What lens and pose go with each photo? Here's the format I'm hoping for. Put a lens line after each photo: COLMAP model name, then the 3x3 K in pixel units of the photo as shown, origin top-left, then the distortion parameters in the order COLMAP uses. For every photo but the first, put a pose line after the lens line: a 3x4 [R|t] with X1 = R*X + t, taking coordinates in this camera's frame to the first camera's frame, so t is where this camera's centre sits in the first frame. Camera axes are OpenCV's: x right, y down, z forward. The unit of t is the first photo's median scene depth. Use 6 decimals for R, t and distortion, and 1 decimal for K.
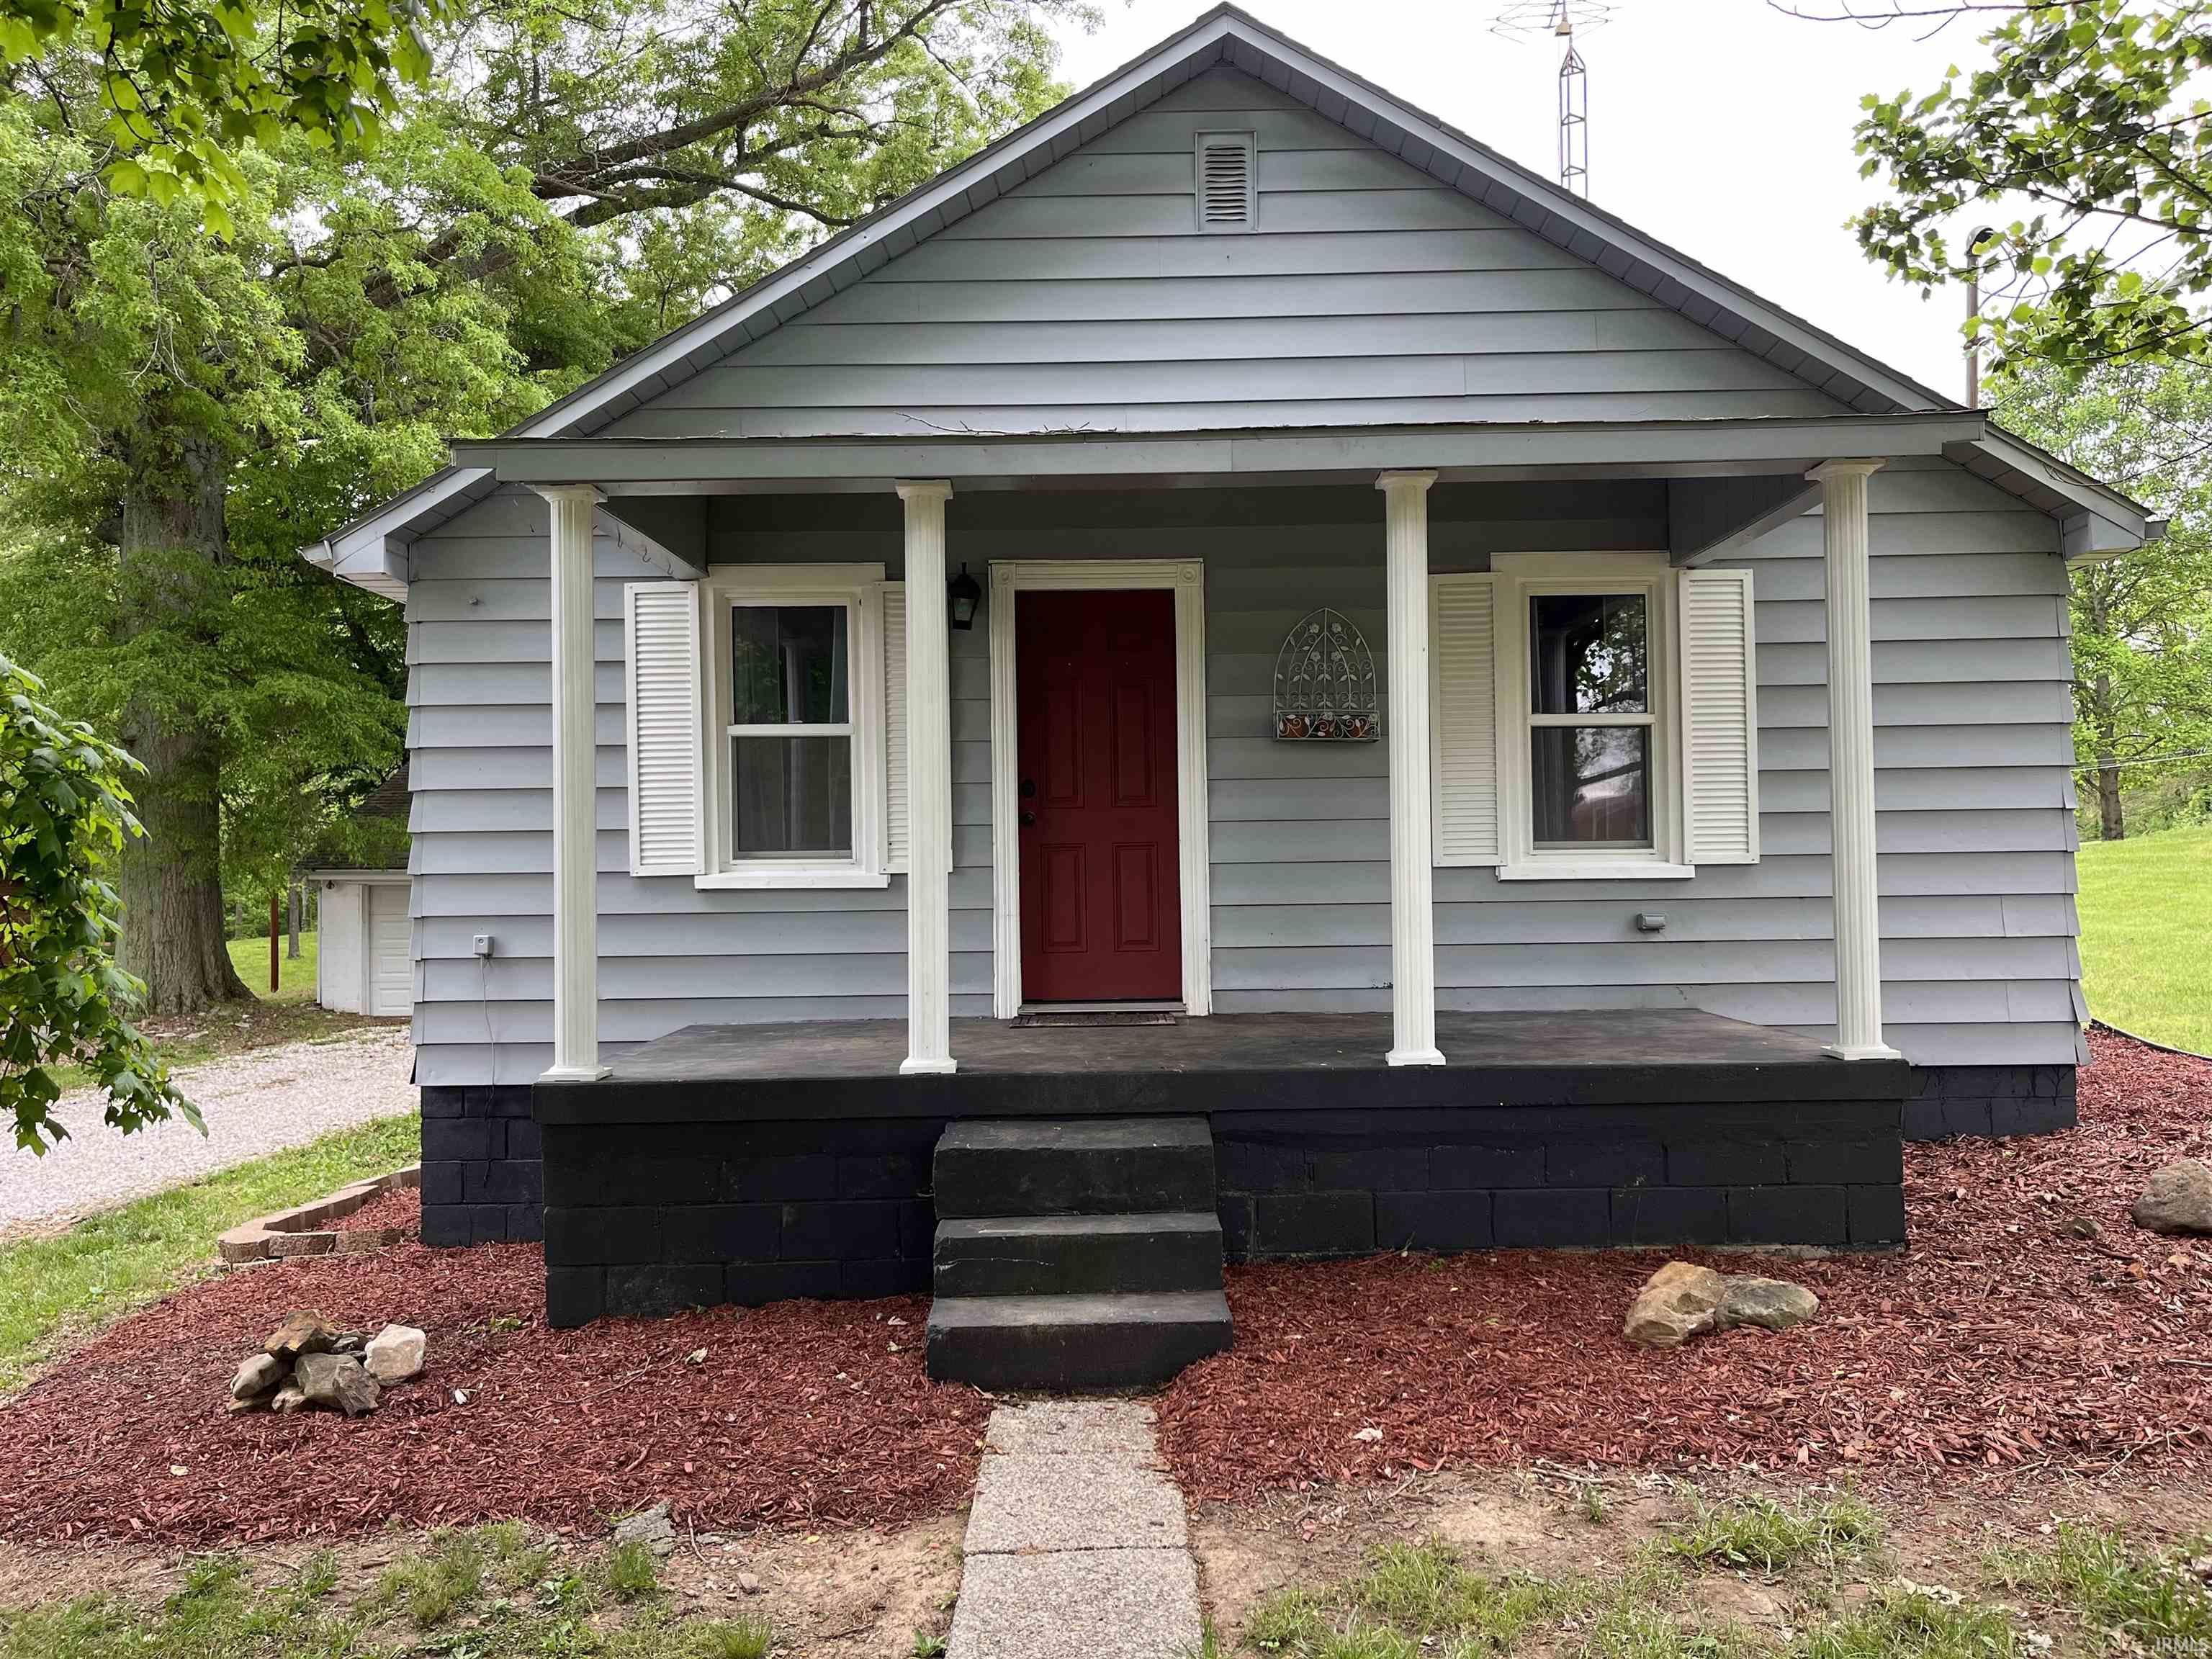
lens RADIAL K [[1685.0, 0, 1106.0], [0, 1685.0, 829.5], [0, 0, 1]] dist [0.093378, -0.120676]
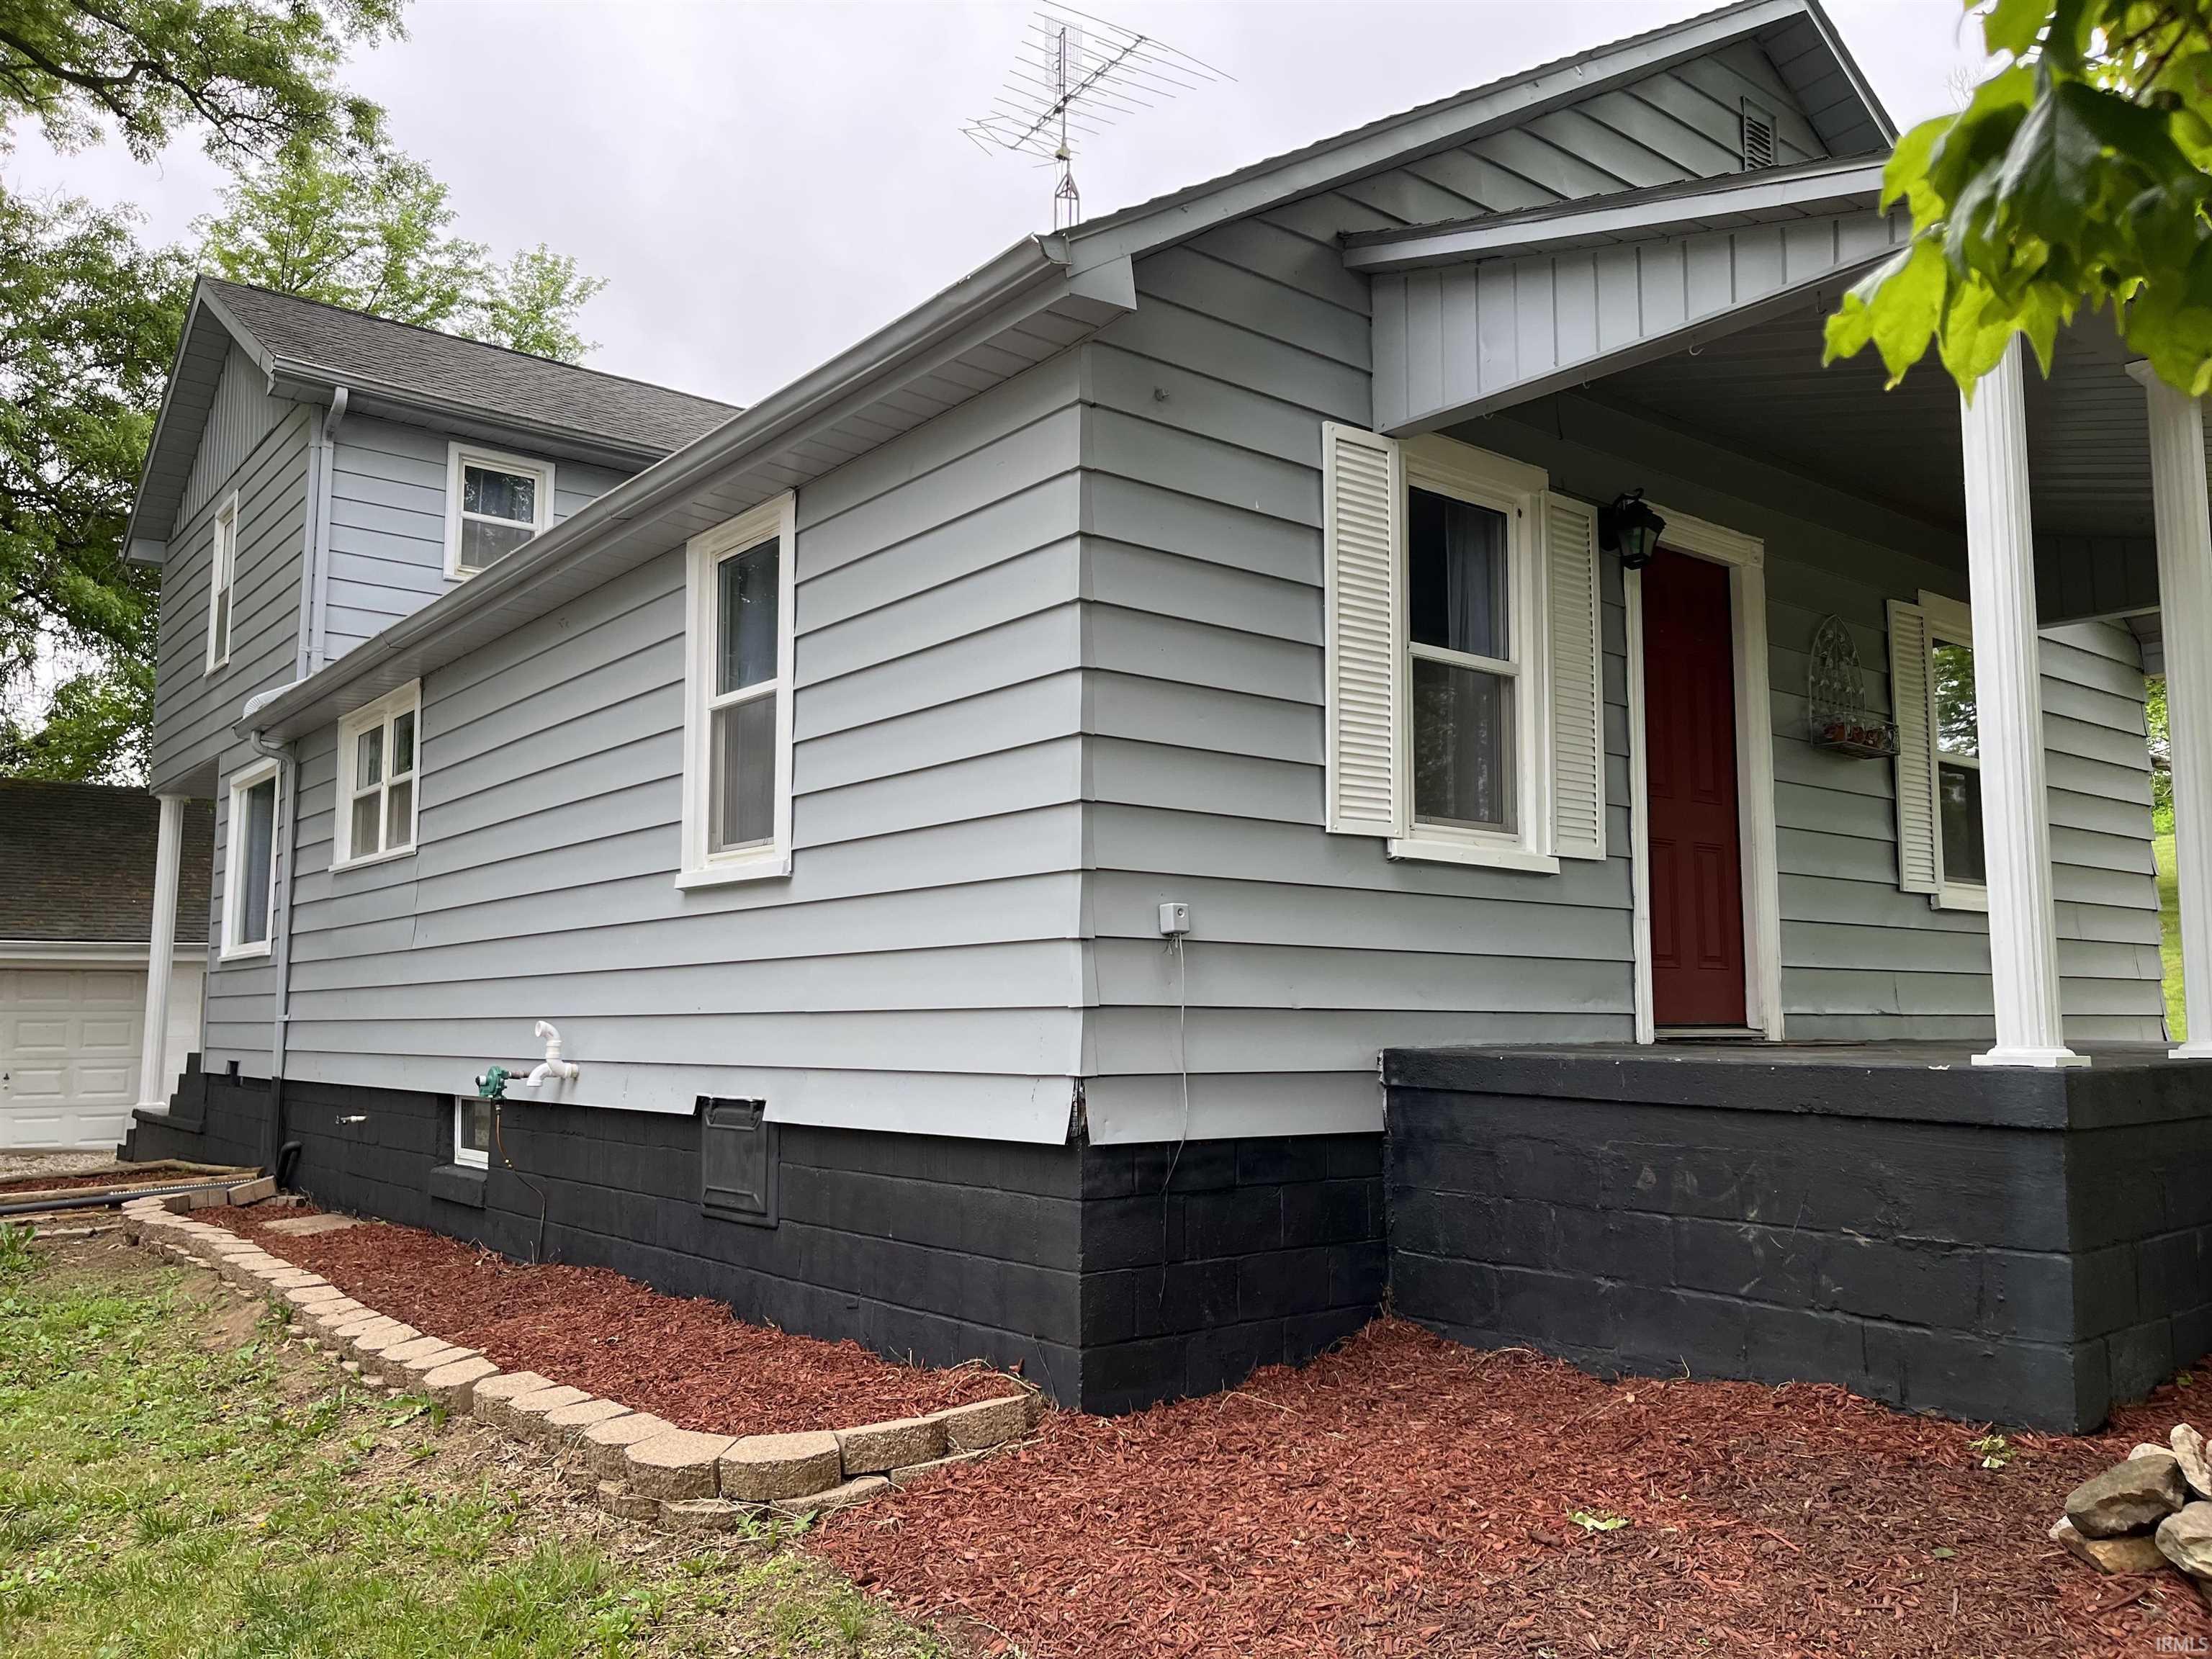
lens RADIAL K [[1685.0, 0, 1106.0], [0, 1685.0, 829.5], [0, 0, 1]] dist [0.093378, -0.120676]
pose [[0.775835, 0.083903, 0.625332, -0.780375], [-0.026427, 0.994570, -0.100658, 0.098038], [-0.630382, 0.061569, 0.773840, 0.519959]]
